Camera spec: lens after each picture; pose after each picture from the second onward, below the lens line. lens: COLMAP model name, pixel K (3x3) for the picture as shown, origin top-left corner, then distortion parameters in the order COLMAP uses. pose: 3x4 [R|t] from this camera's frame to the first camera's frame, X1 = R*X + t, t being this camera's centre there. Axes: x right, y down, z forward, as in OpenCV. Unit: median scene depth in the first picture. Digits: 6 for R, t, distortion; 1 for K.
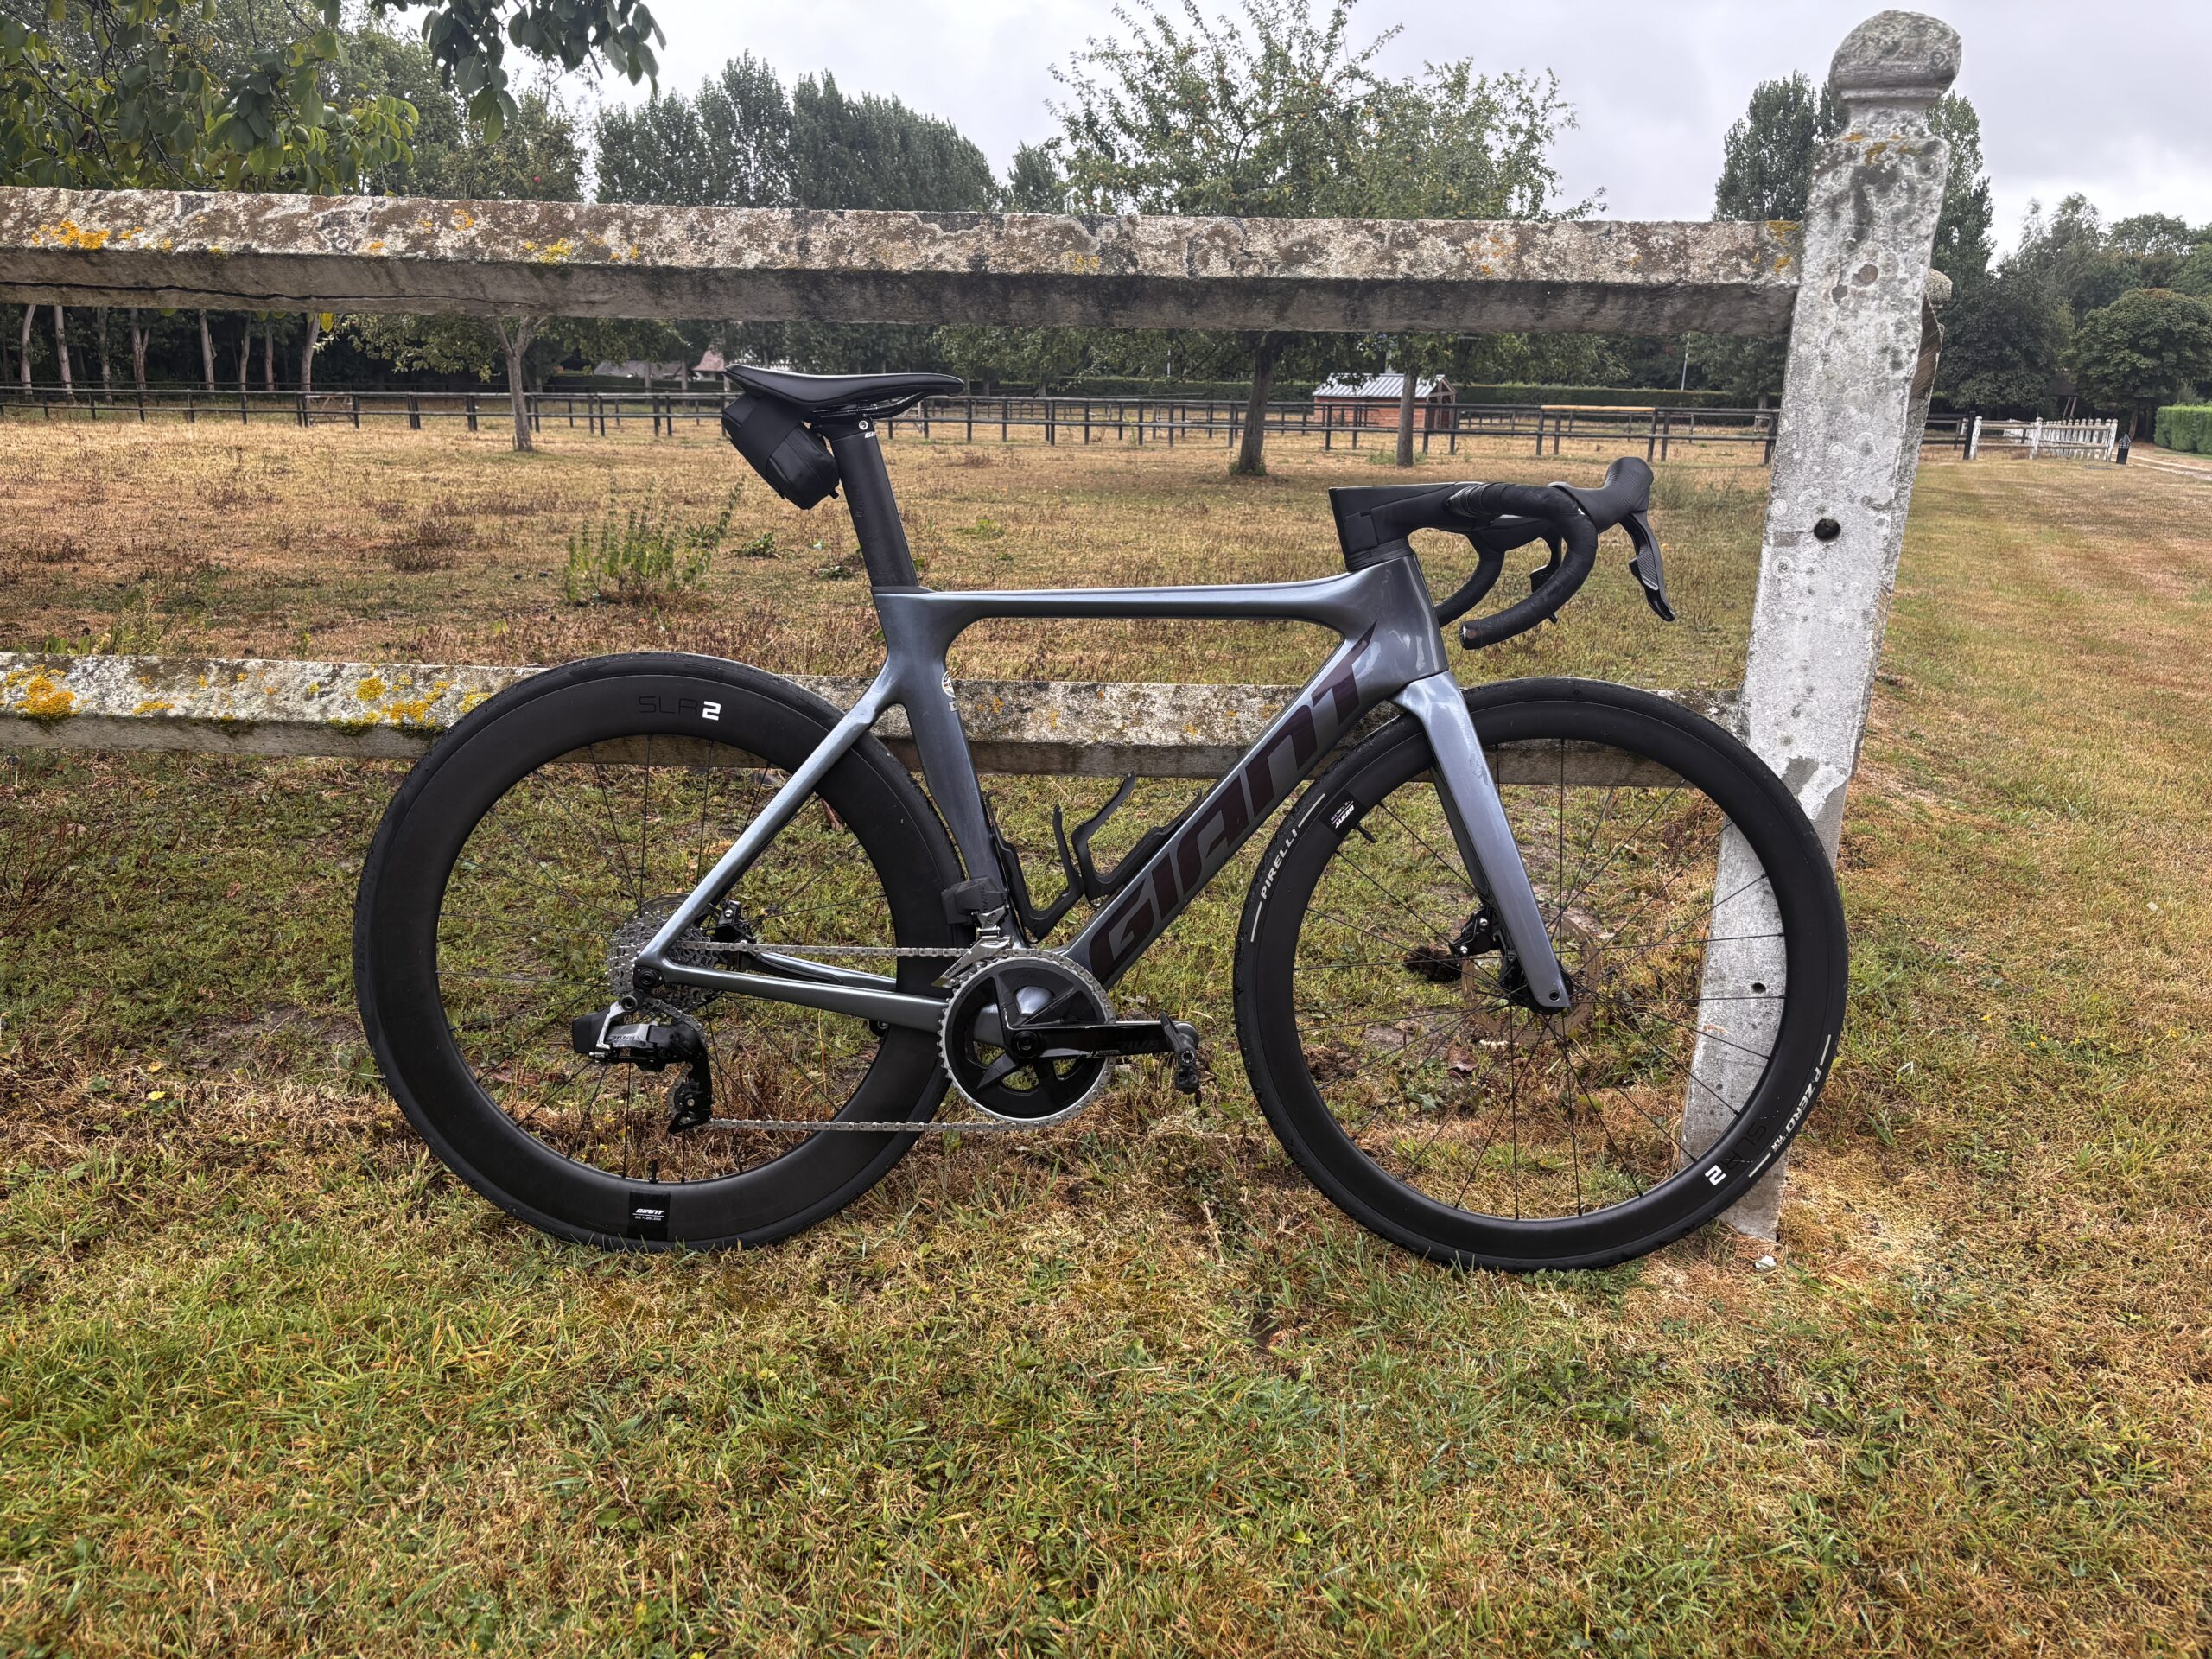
lens RADIAL K [[1696.0, 0, 1117.0], [0, 1696.0, 833.0], [0, 0, 1]] dist [0.051296, -0.064305]
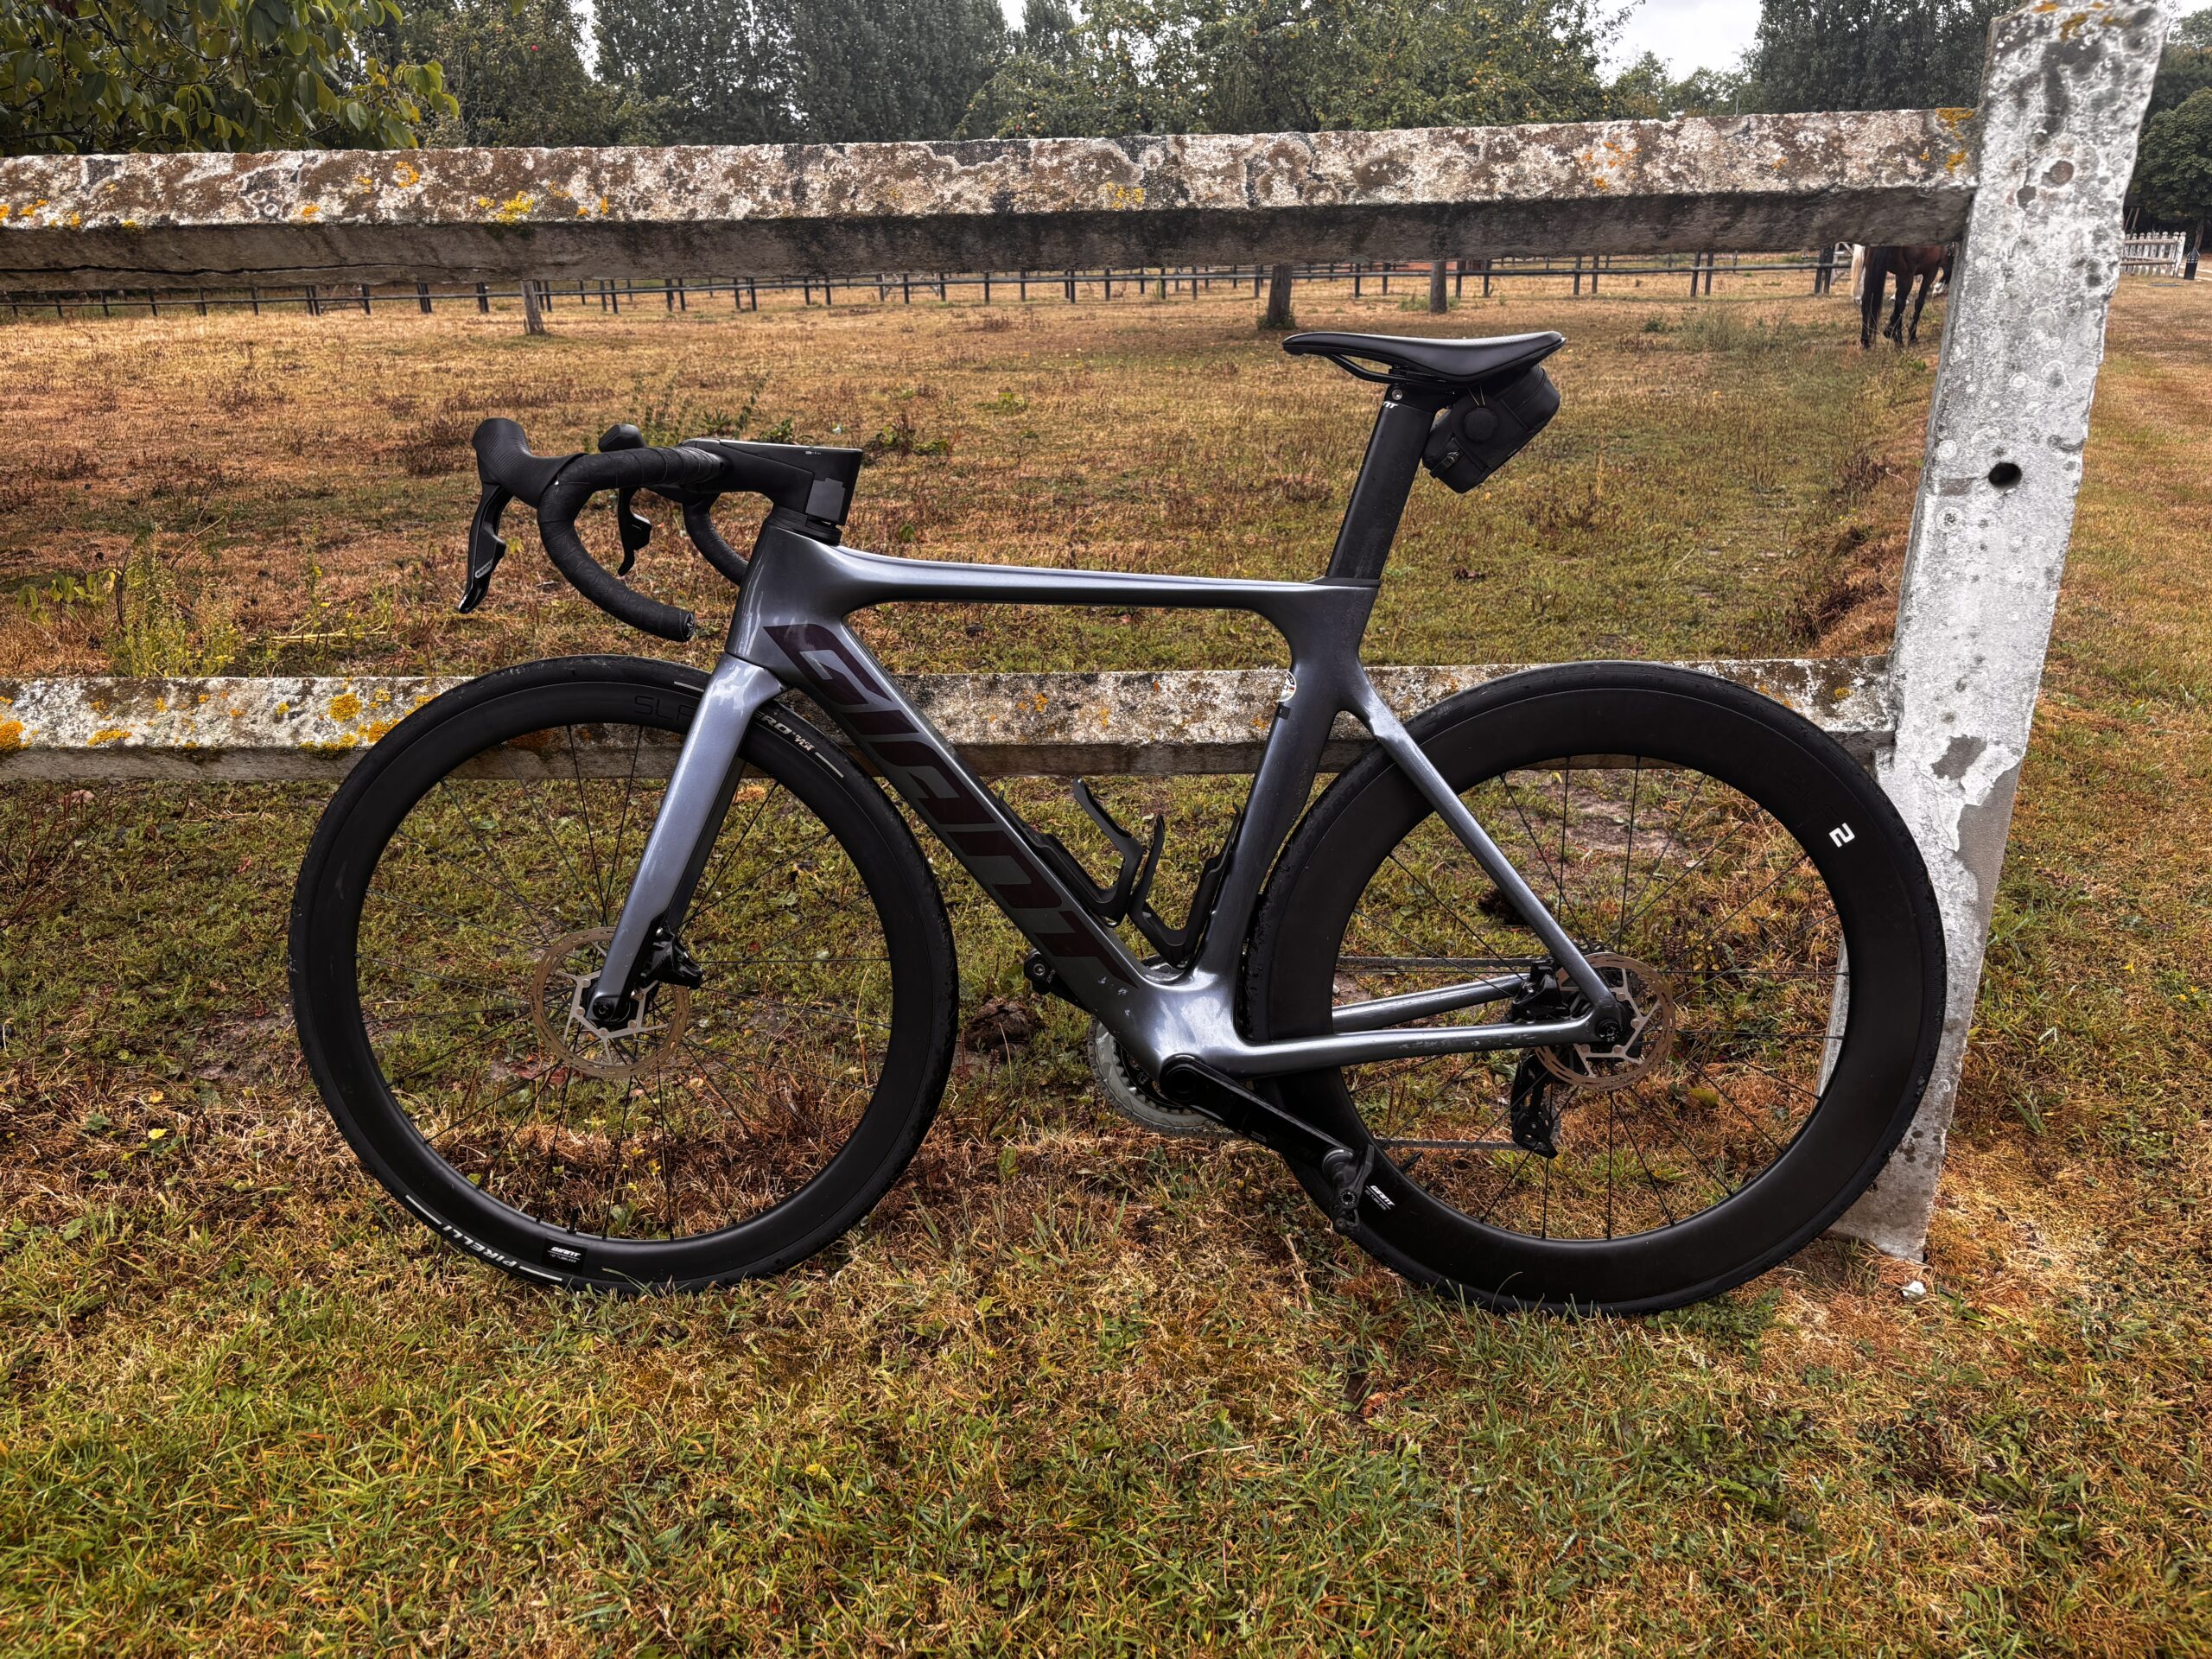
lens RADIAL K [[1696.0, 0, 1099.9], [0, 1696.0, 832.8], [0, 0, 1]] dist [0.051296, -0.064305]
pose [[0.999008, -0.030911, -0.032053, -0.013769], [0.033385, 0.996256, 0.079752, -0.079528], [0.029468, -0.080743, 0.996299, 0.114194]]
